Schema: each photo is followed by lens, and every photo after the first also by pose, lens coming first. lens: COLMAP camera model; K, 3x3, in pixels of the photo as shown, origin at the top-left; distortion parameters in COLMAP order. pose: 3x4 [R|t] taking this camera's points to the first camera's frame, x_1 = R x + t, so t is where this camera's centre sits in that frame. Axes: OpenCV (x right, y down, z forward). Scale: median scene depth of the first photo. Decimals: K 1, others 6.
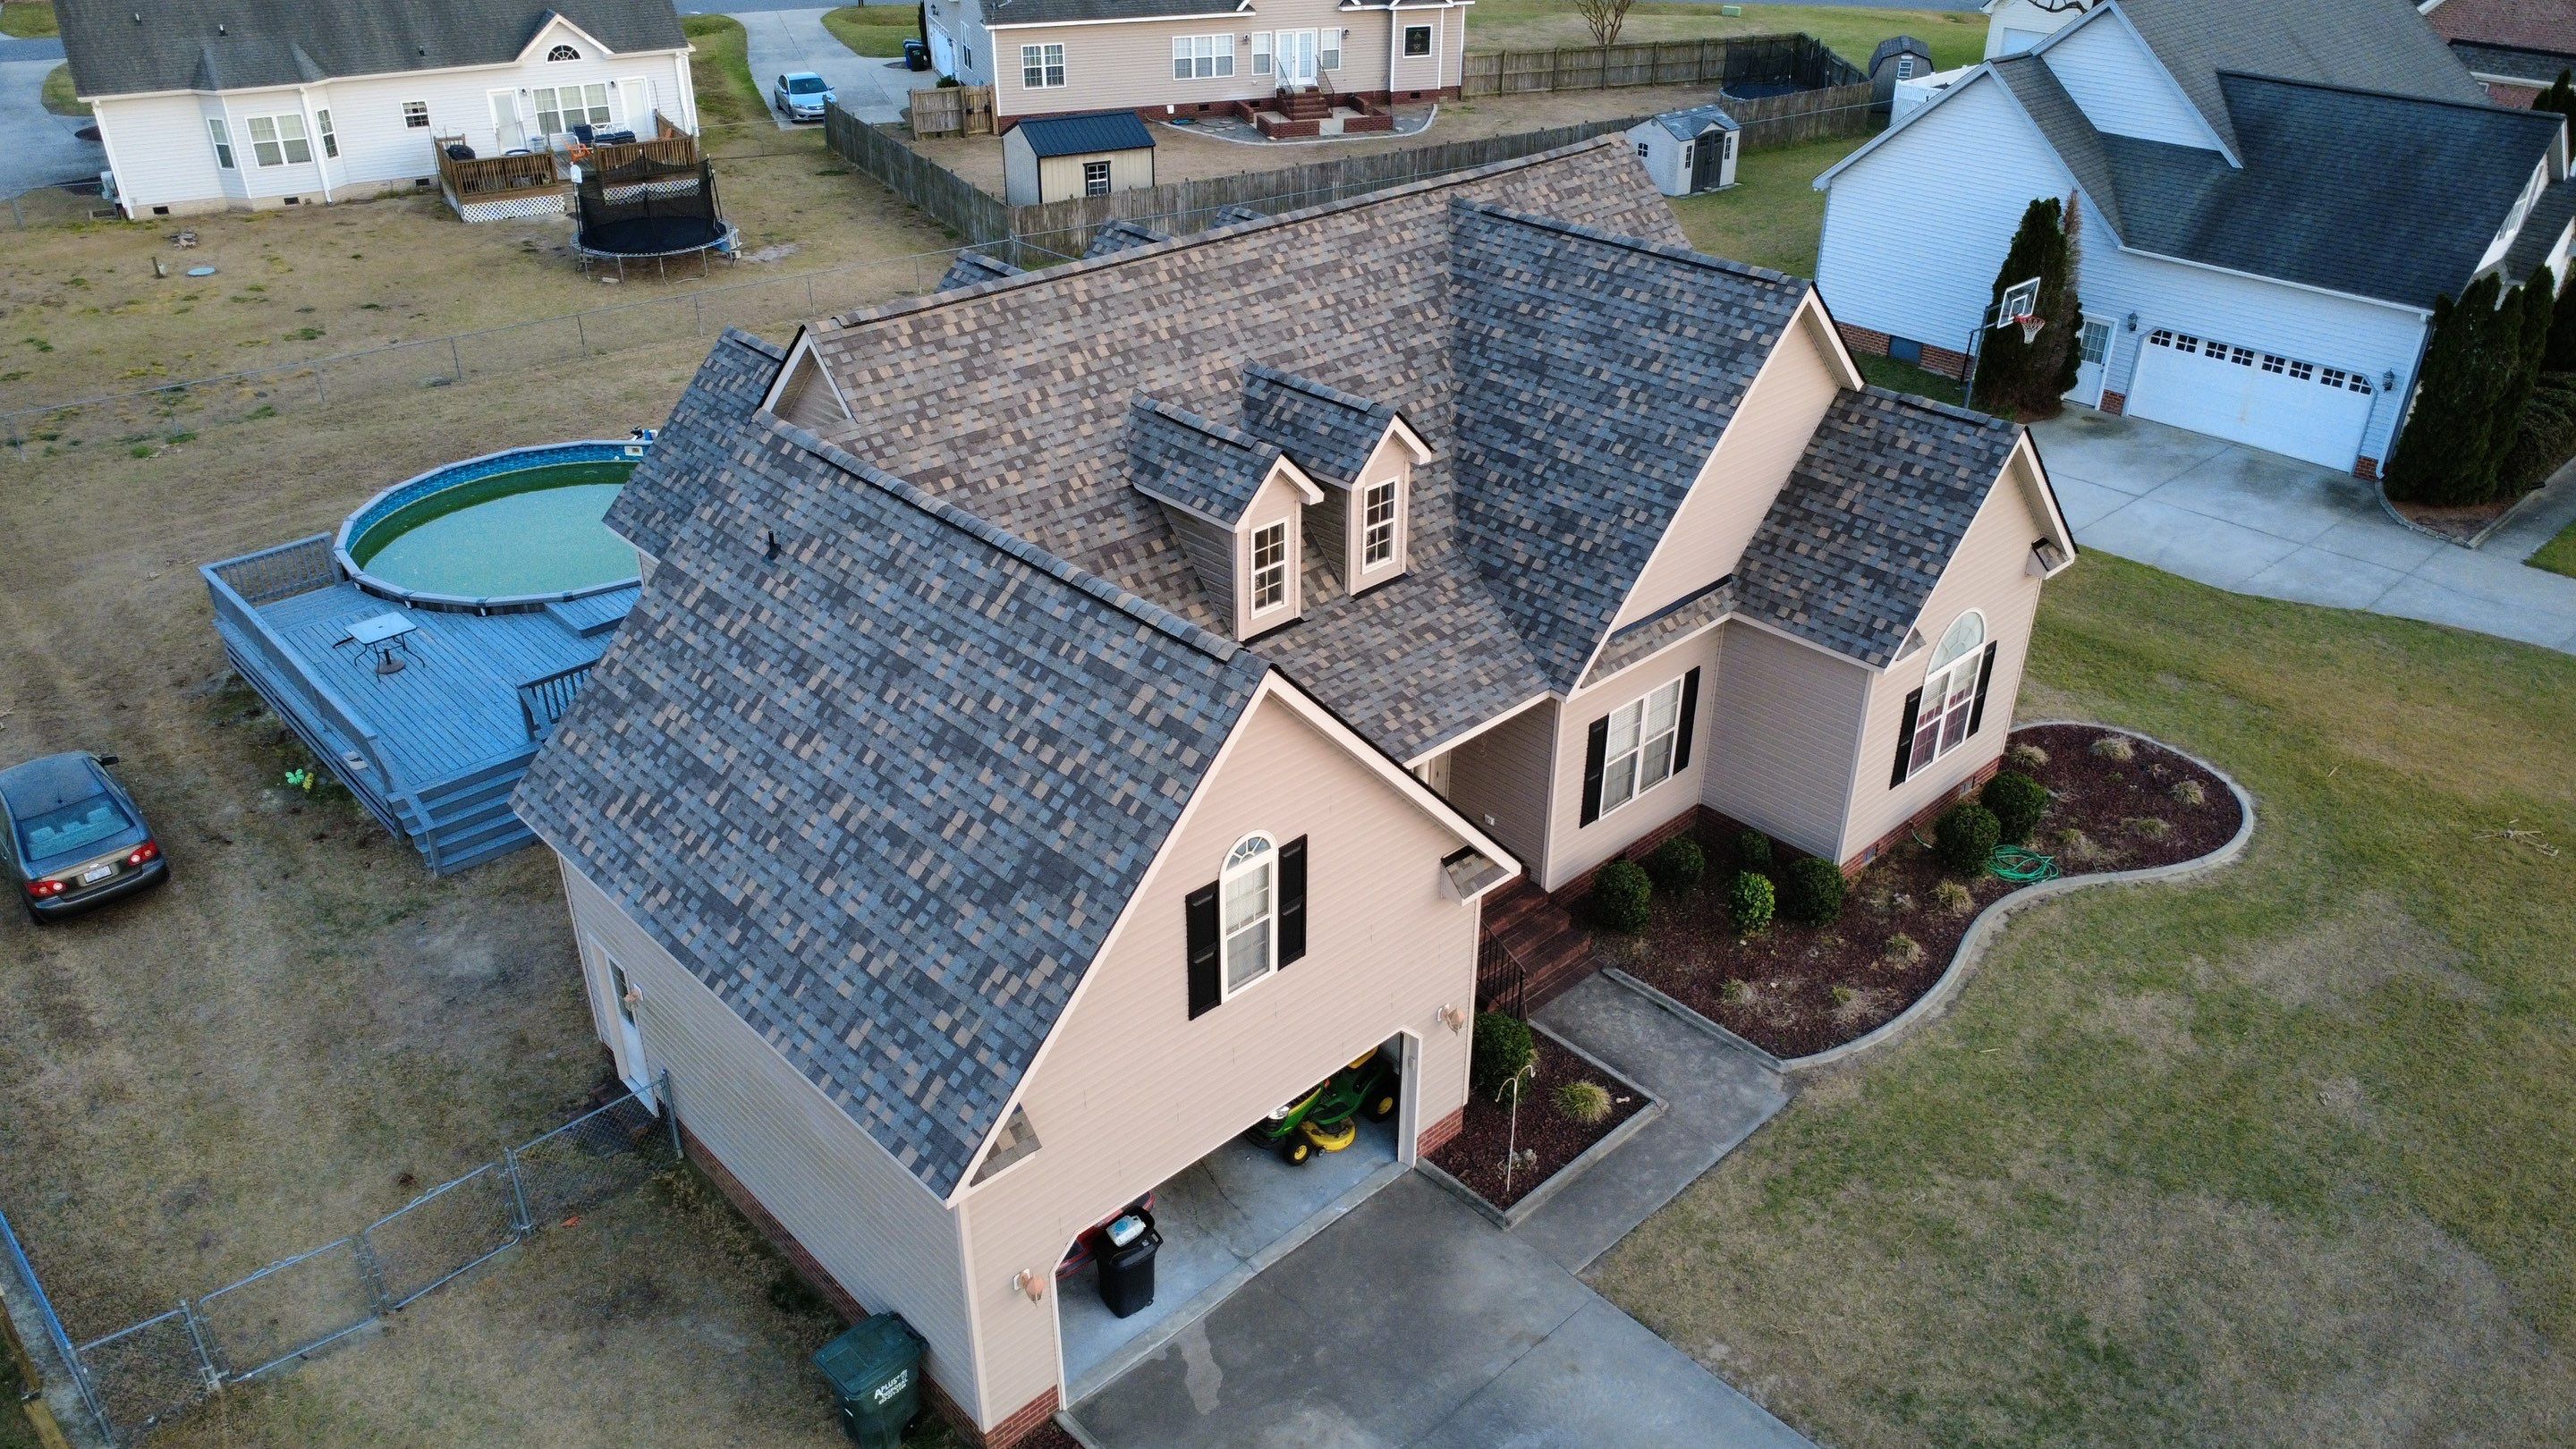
lens RADIAL K [[1865.5, 0, 1288.4], [0, 1865.5, 722.3], [0, 0, 1]] dist [-0.001364, 0.006219]
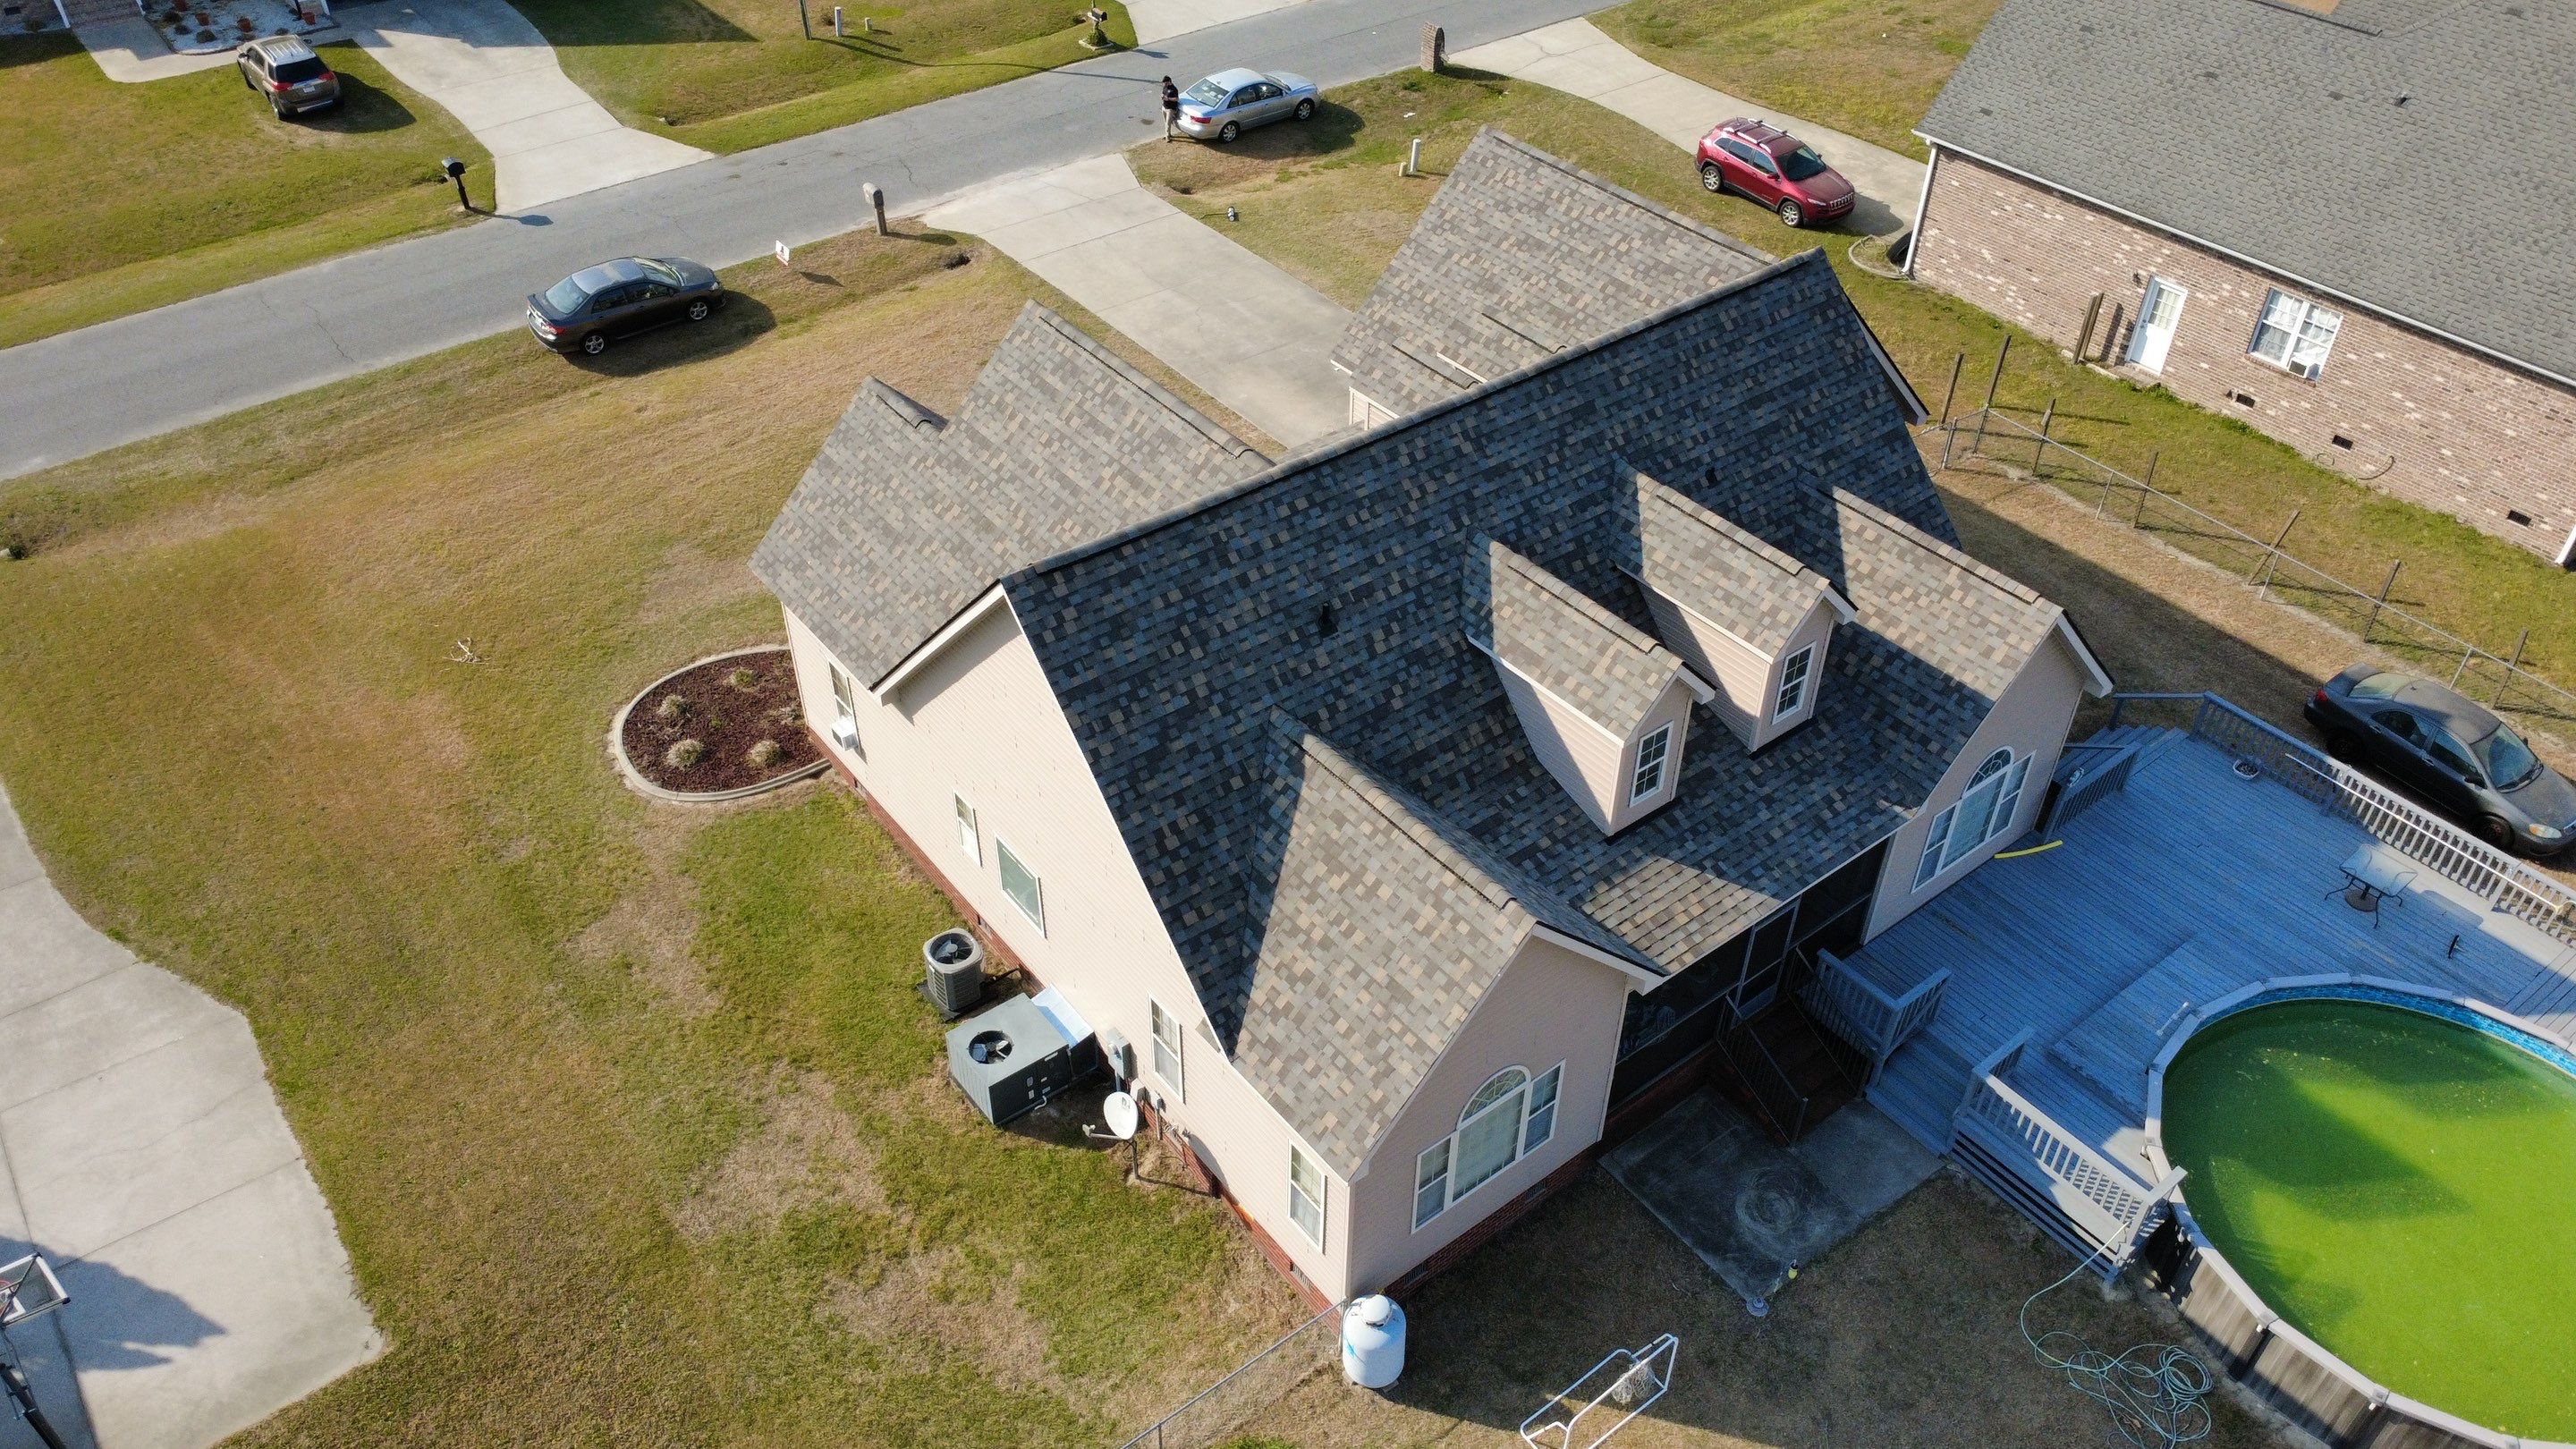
lens RADIAL K [[1865.5, 0, 1290.9], [0, 1865.5, 725.2], [0, 0, 1]] dist [-0.001364, 0.006219]
pose [[-0.995190, -0.071193, 0.067293, 0.014172], [0.037287, 0.359929, 0.932234, -1.309841], [-0.090589, 0.930260, -0.355543, 1.745675]]
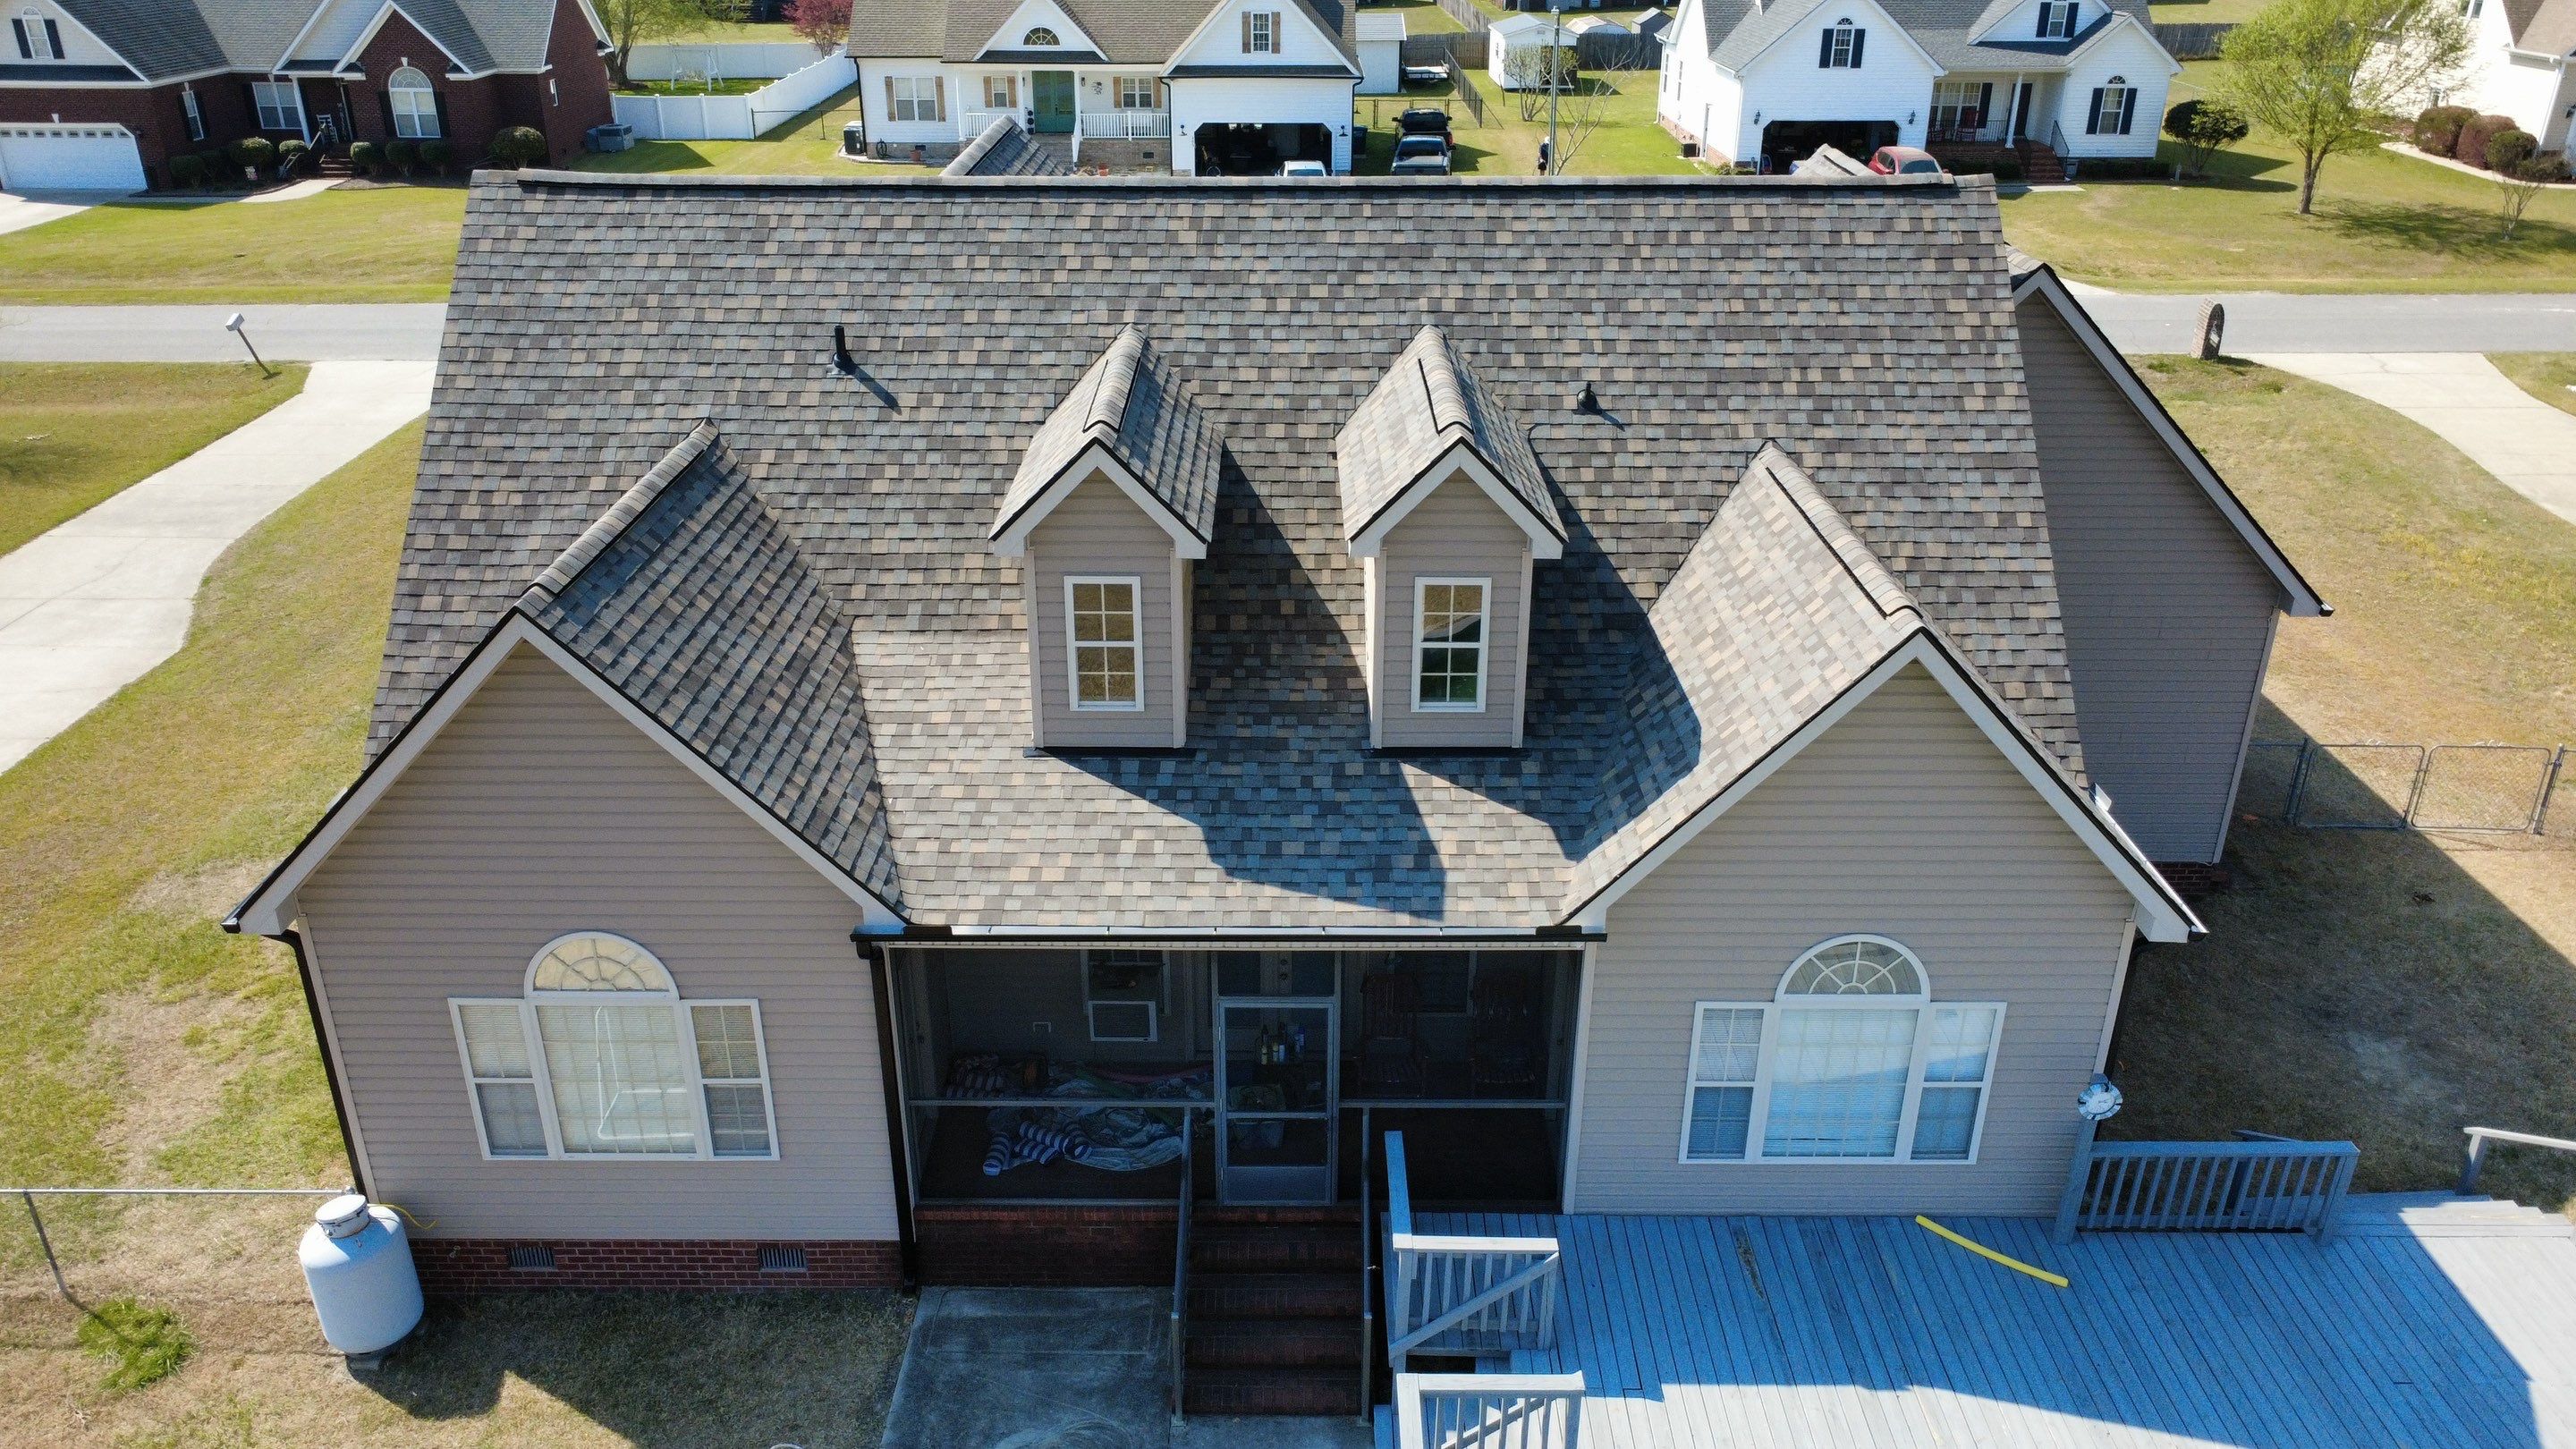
lens RADIAL K [[1865.5, 0, 1288.0], [0, 1865.5, 725.9], [0, 0, 1]] dist [-0.001364, 0.006219]
pose [[-0.723651, -0.297392, 0.622805, -0.601075], [0.334896, 0.637733, 0.693643, -0.716261], [-0.603468, 0.710531, -0.361901, 1.590105]]
